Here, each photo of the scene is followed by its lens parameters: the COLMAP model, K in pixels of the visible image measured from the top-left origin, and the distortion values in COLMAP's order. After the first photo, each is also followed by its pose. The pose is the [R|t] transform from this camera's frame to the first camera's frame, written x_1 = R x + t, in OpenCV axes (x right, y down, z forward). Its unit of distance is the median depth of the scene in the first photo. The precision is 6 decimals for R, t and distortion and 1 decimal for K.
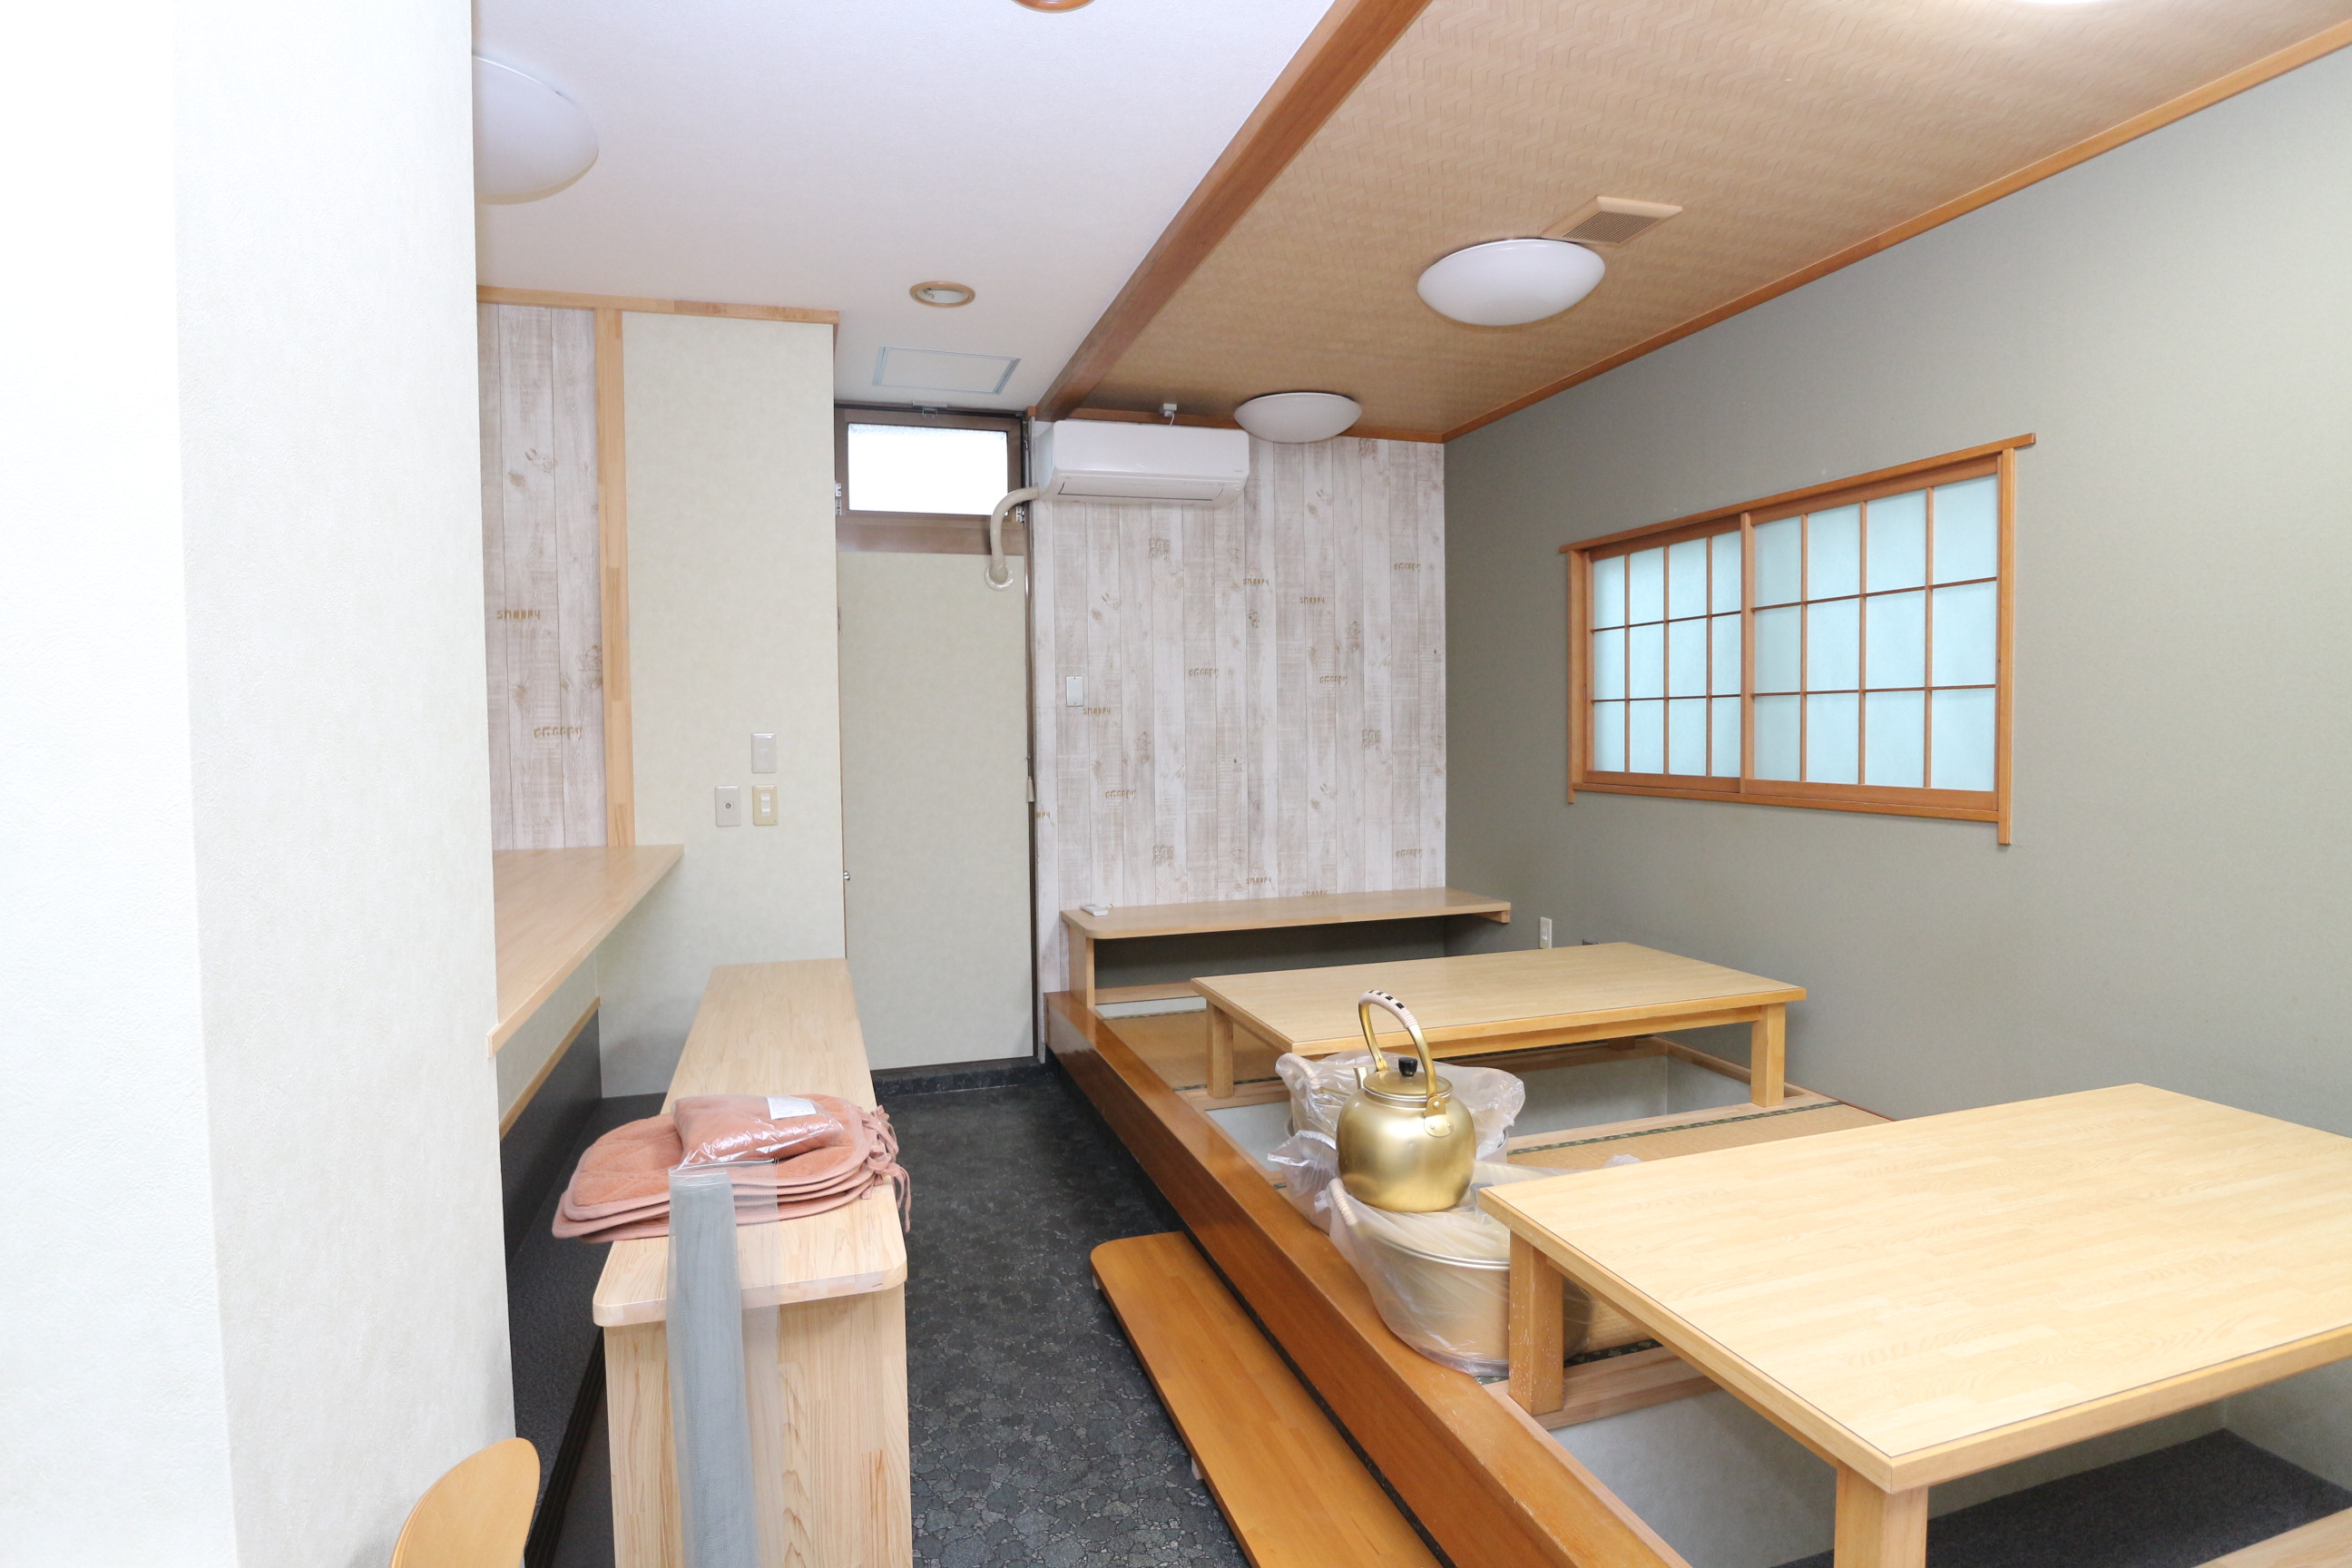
lens RADIAL K [[1178.7, 0, 1177.0], [0, 1178.7, 761.6], [0, 0, 1]] dist [0.000417, 0.000301]
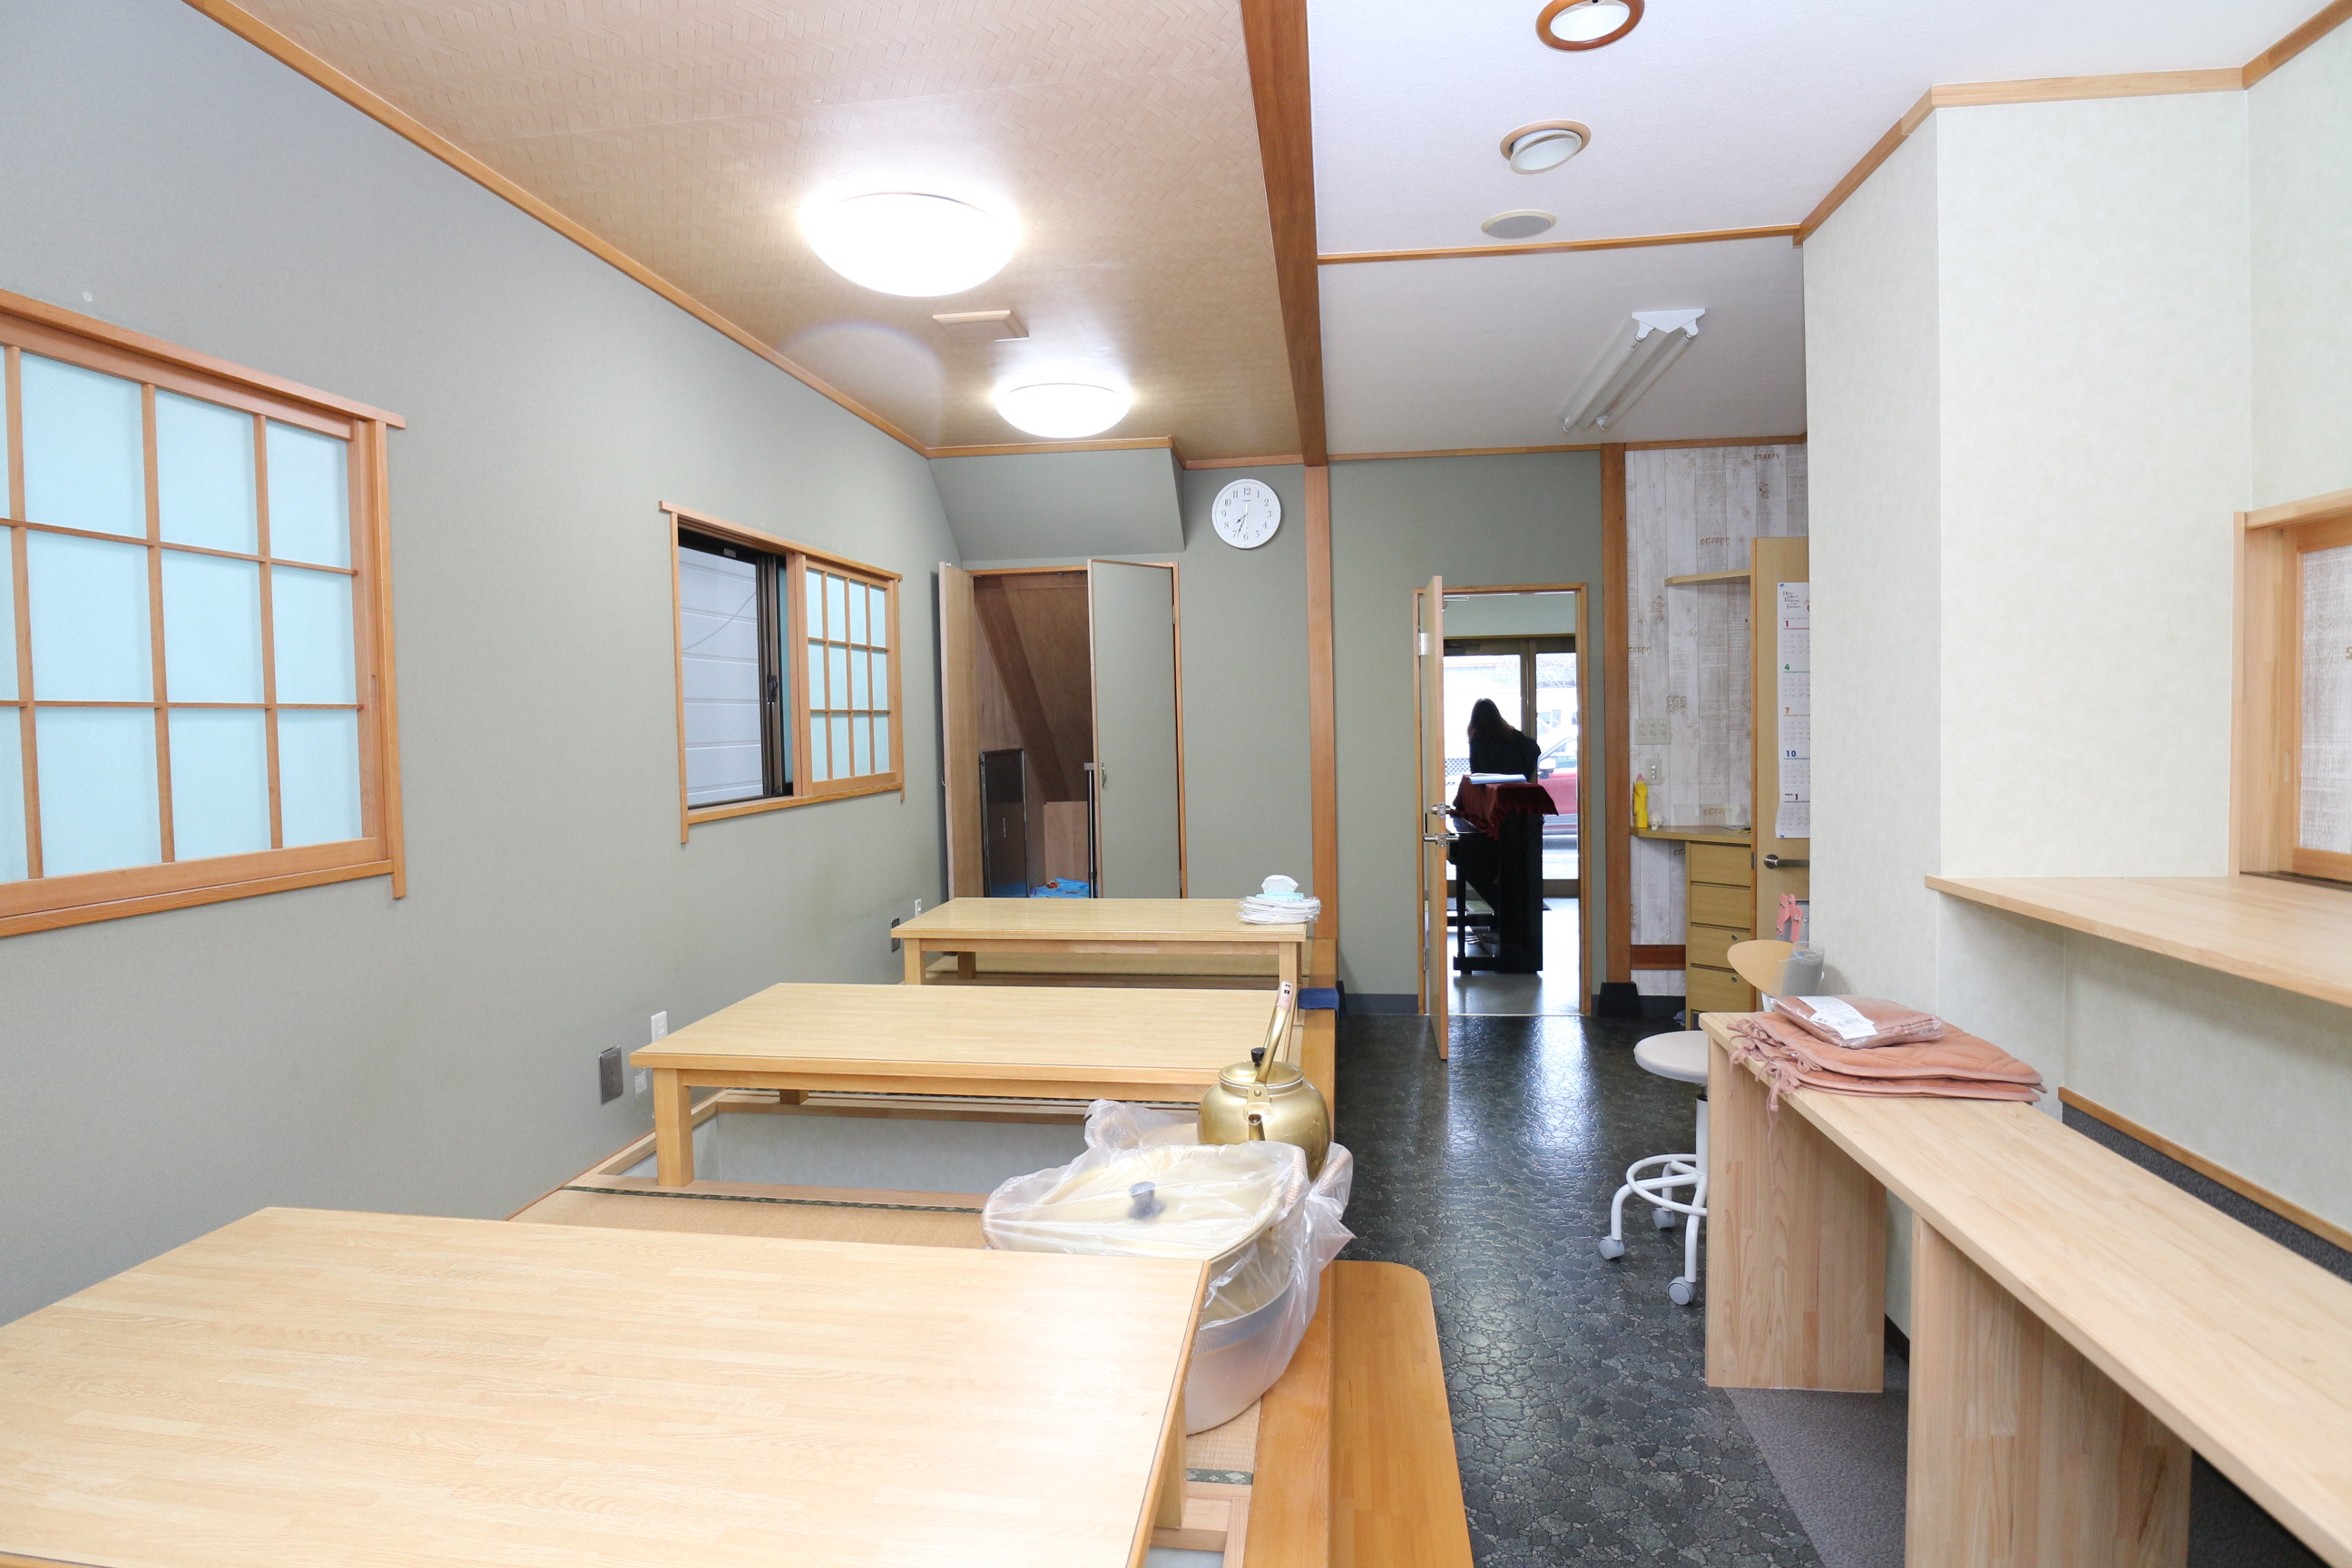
lens RADIAL K [[1178.7, 0, 1177.0], [0, 1178.7, 761.6], [0, 0, 1]] dist [0.000417, 0.000301]
pose [[-0.903523, 0.013772, 0.428319, -0.143346], [0.044159, 0.997155, 0.061089, -0.050696], [-0.426259, 0.074109, -0.901560, 1.449292]]
